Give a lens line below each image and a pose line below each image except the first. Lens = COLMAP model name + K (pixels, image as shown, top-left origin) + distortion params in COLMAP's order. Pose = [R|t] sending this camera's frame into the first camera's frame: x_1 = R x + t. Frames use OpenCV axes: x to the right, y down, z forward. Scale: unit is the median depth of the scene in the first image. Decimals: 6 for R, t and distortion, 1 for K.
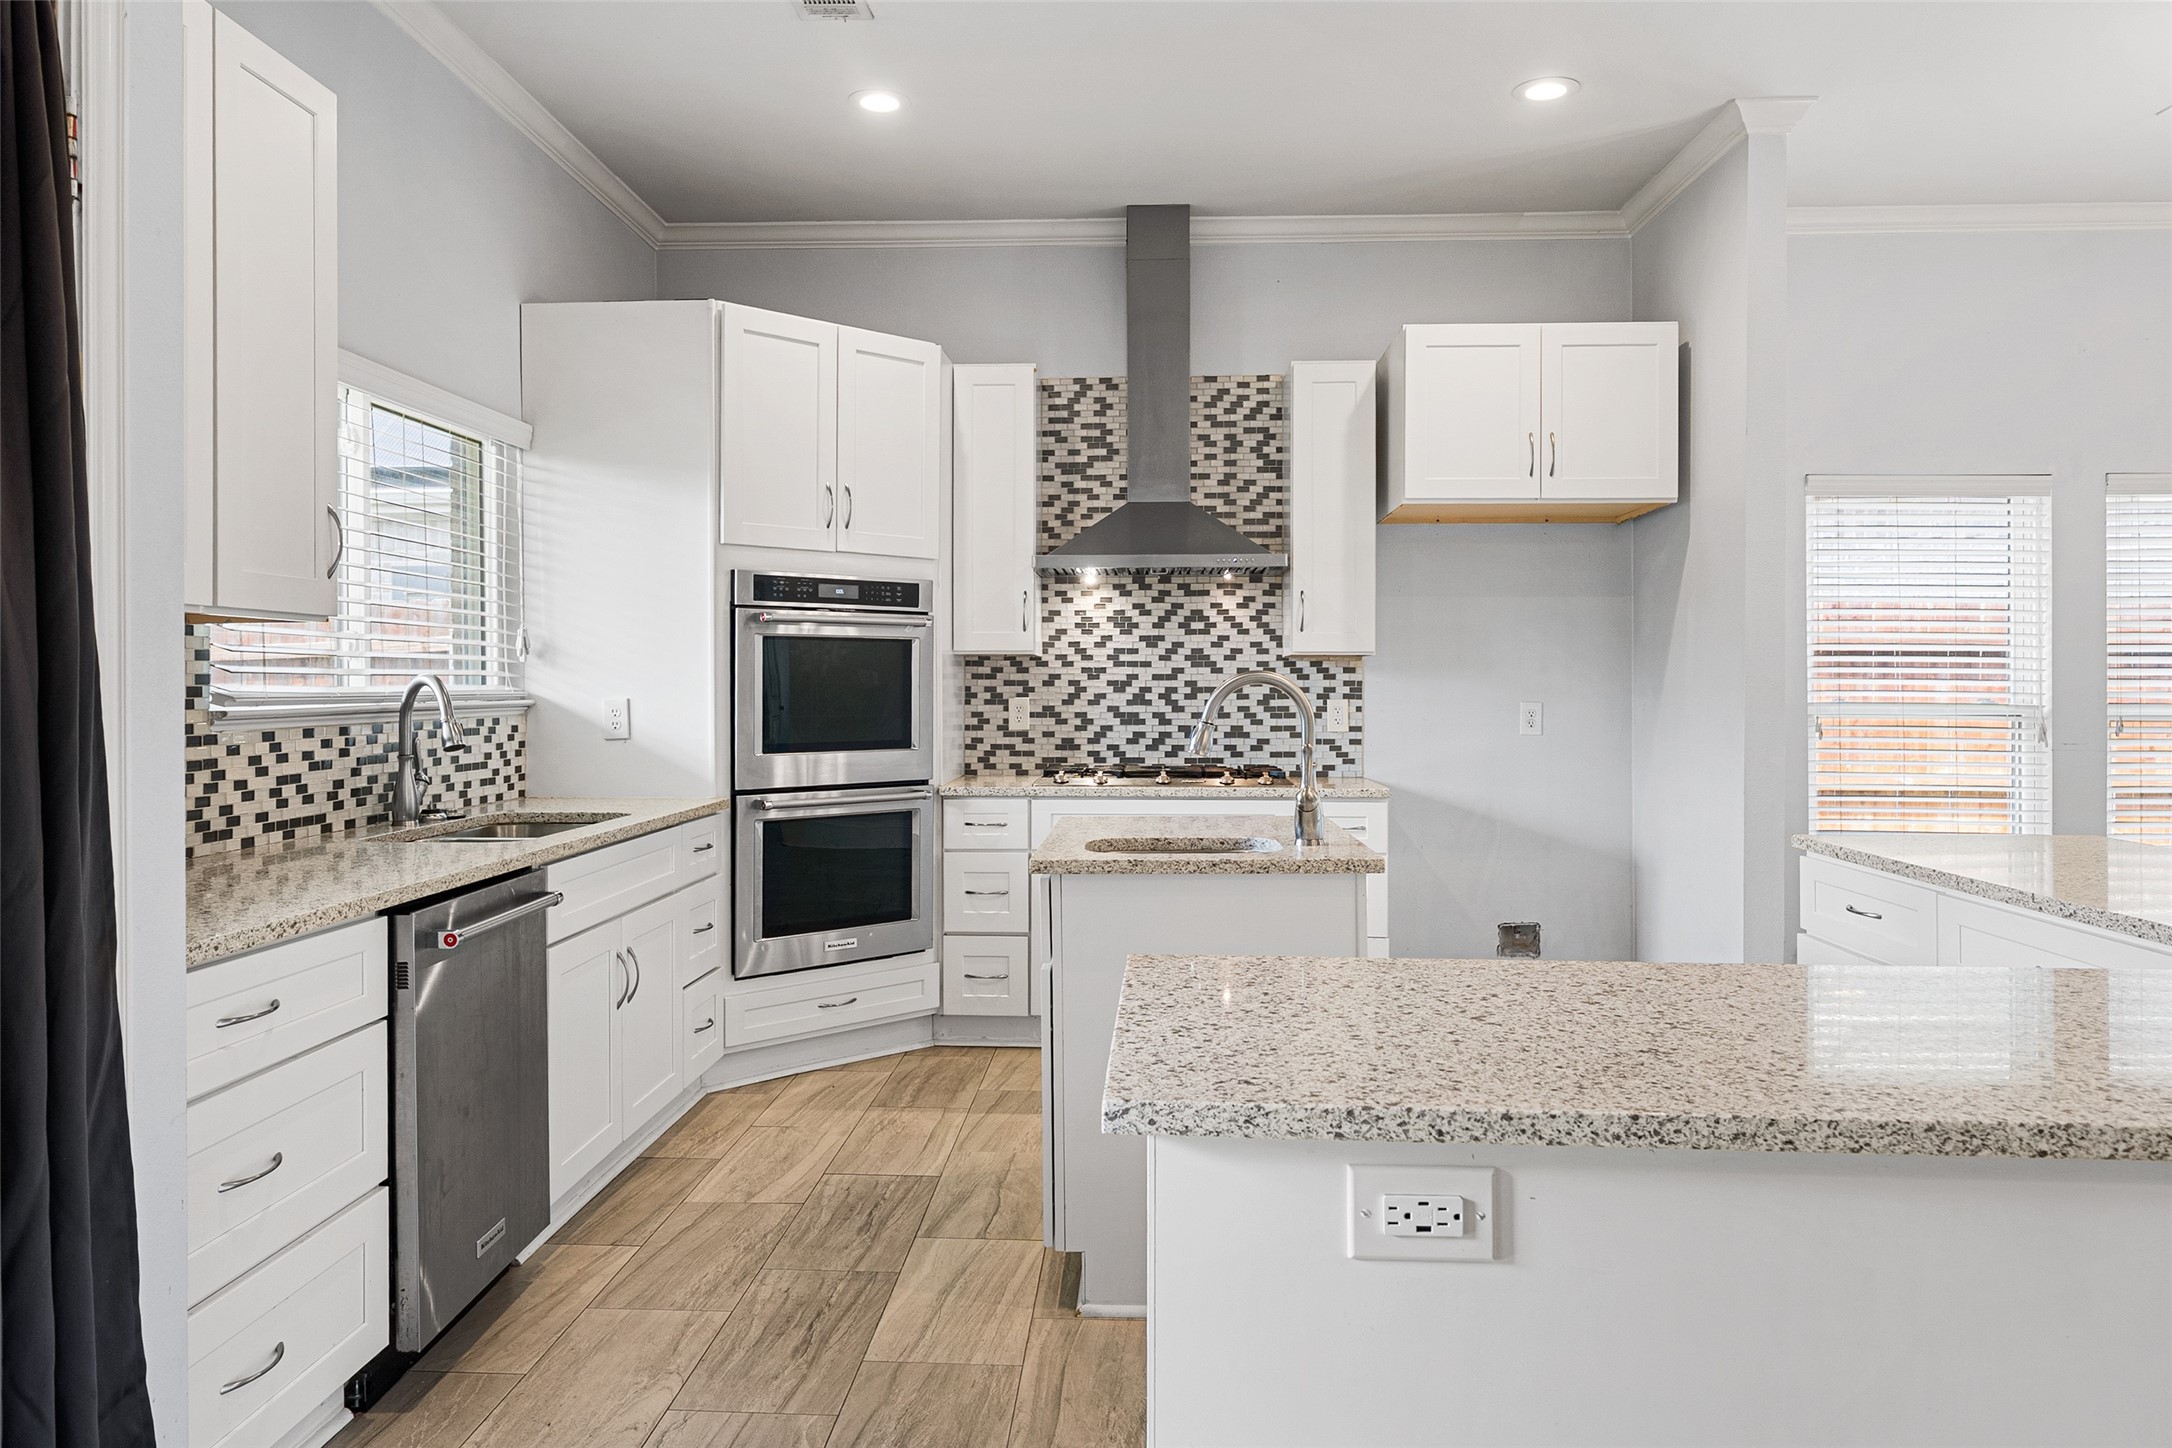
lens RADIAL K [[1439.3, 0, 1061.6], [0, 1439.3, 689.7], [0, 0, 1]] dist [-0.004720, -0.001253]
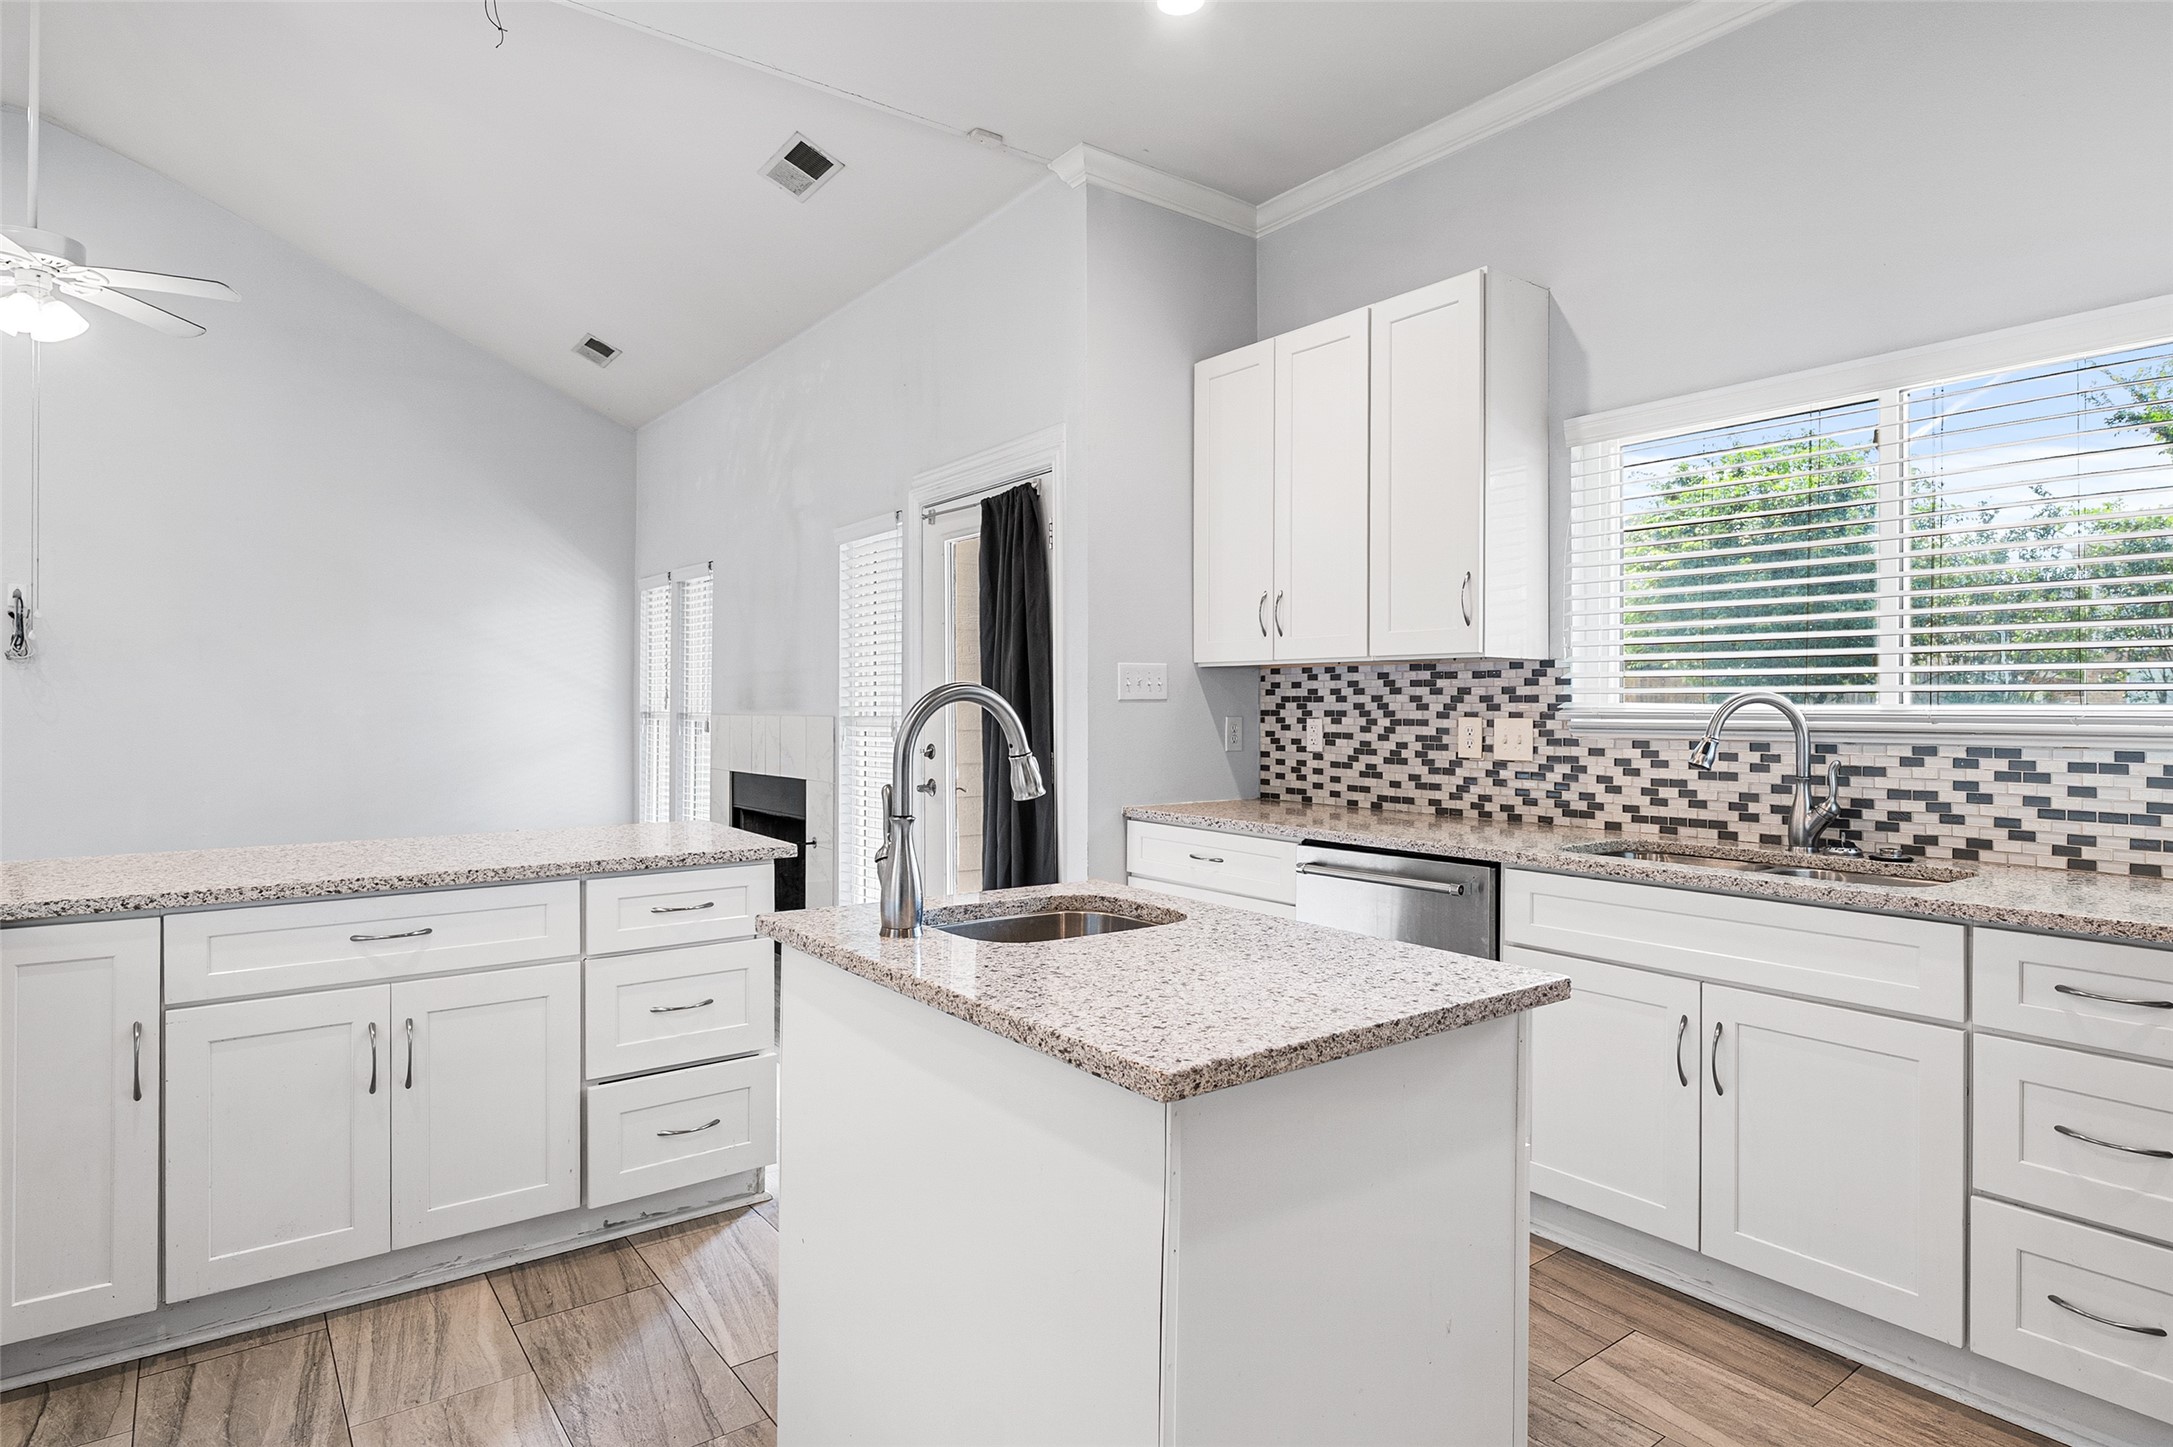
lens RADIAL K [[1176.1, 0, 1068.8], [0, 1176.1, 705.7], [0, 0, 1]] dist [-0.005909, 0.003953]
pose [[-0.761321, 0.001435, -0.648374, 0.266743], [-0.002878, 0.999980, 0.005593, -0.002641], [0.648369, 0.006124, -0.761301, 0.827948]]
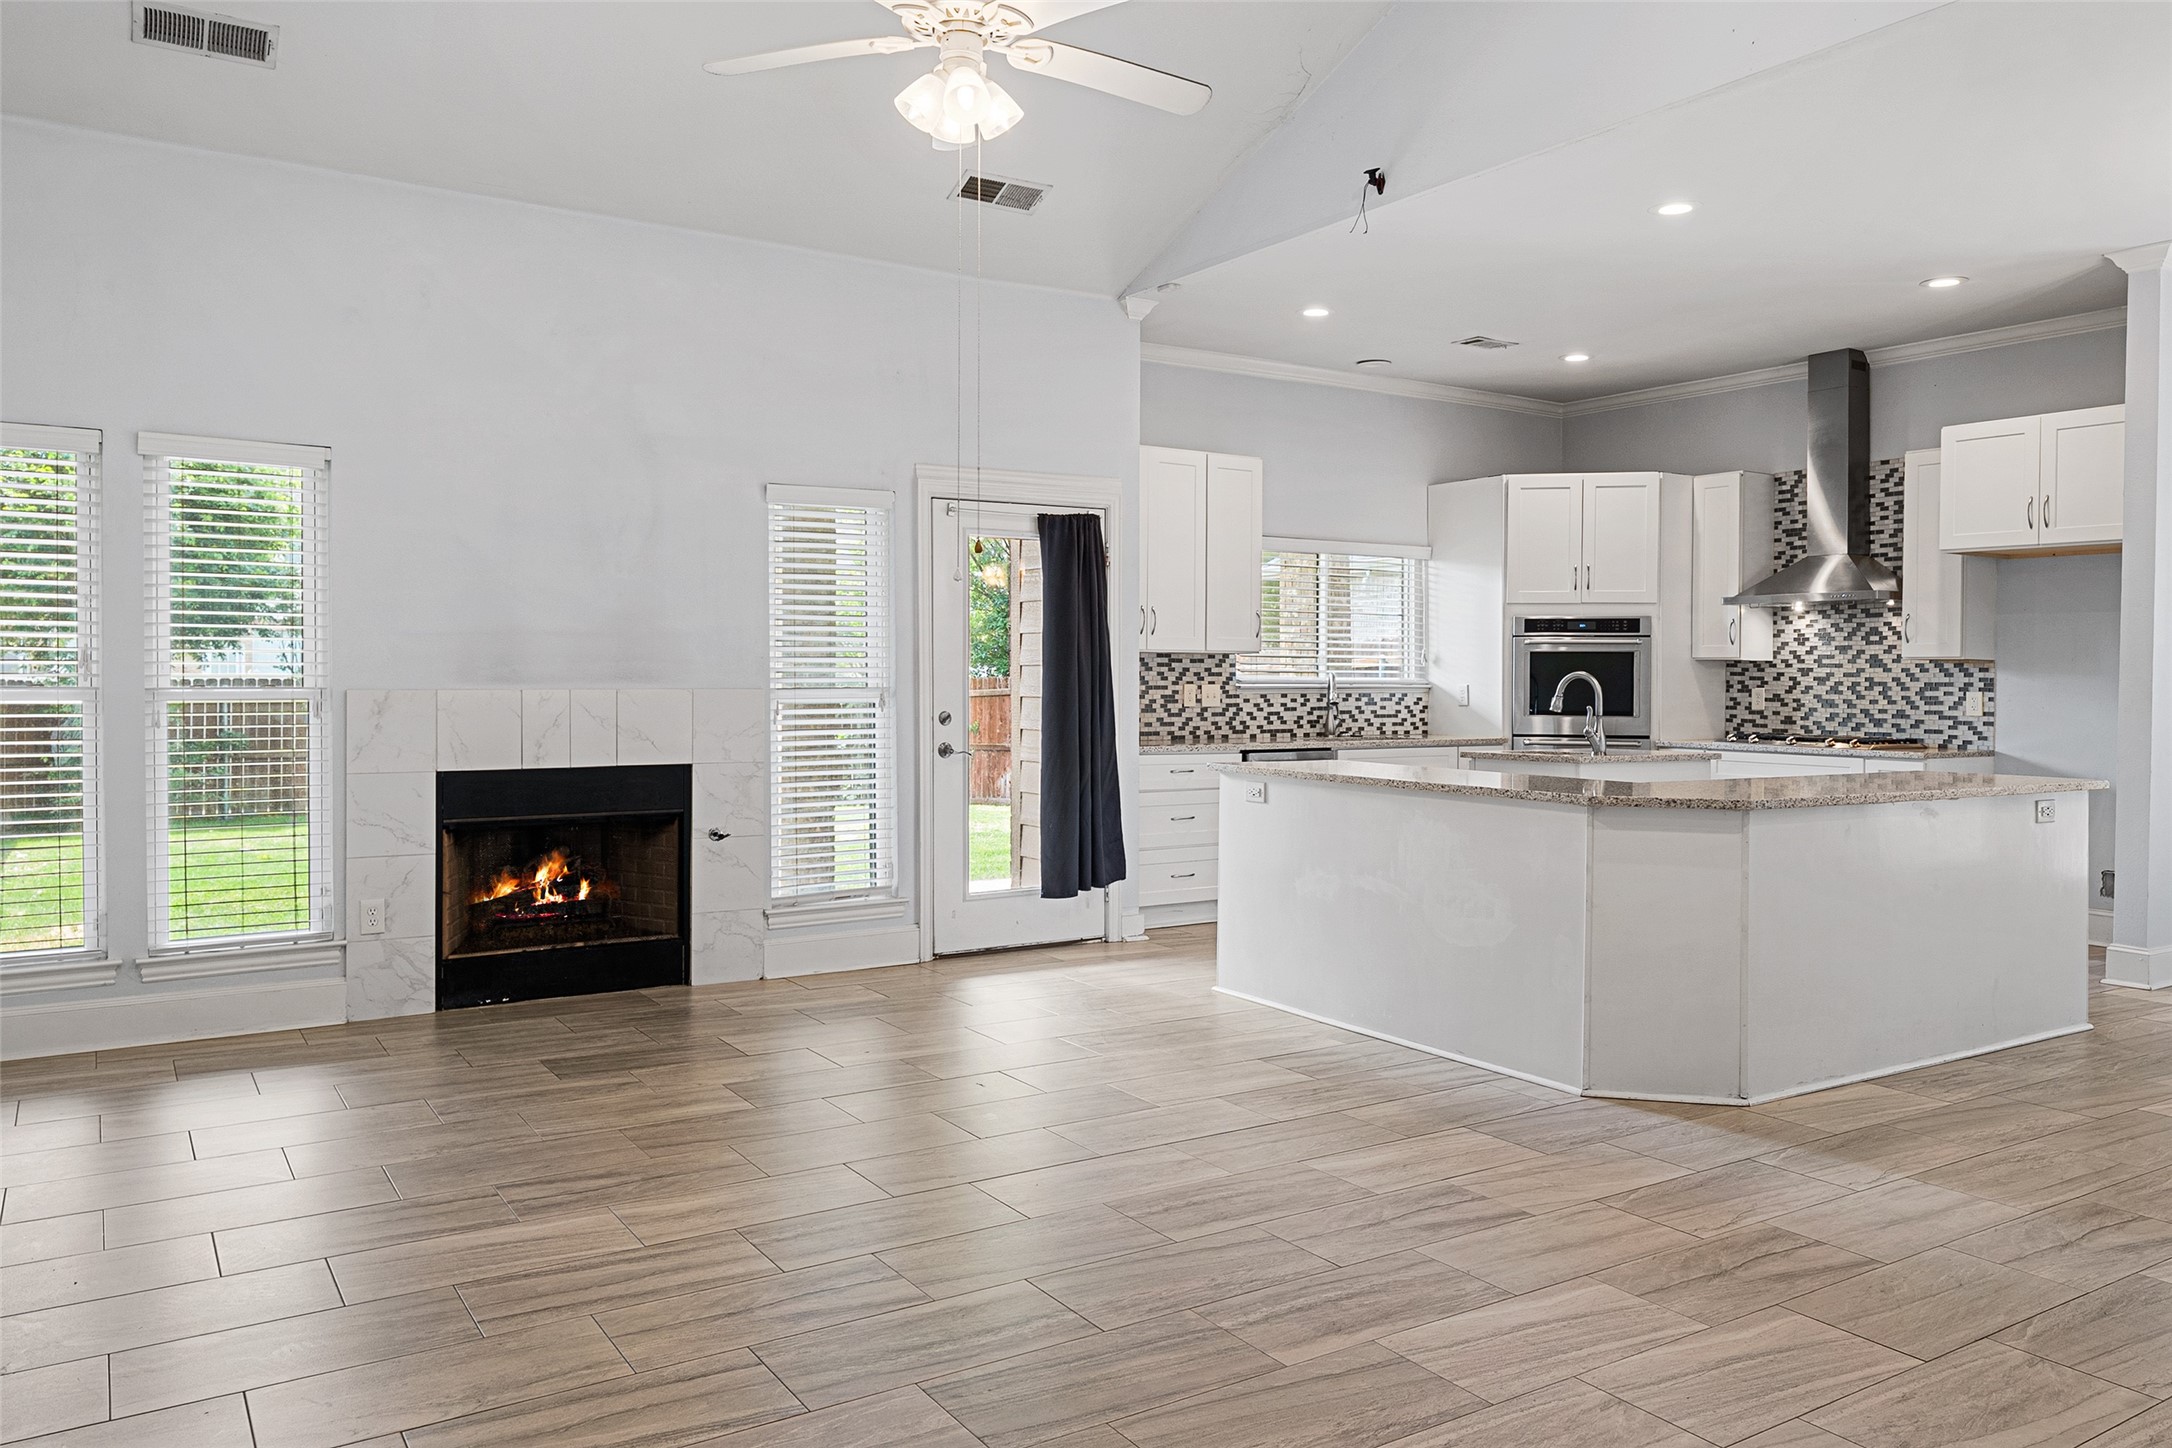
lens RADIAL K [[1534.2, 0, 1101.9], [0, 1534.2, 682.8], [0, 0, 1]] dist [-0.008834, 0.024115]
pose [[0.600002, 0.007635, -0.799962, 0.847431], [-0.009276, 0.999954, 0.002587, 0.002205], [0.799944, 0.005869, 0.600045, -0.507956]]
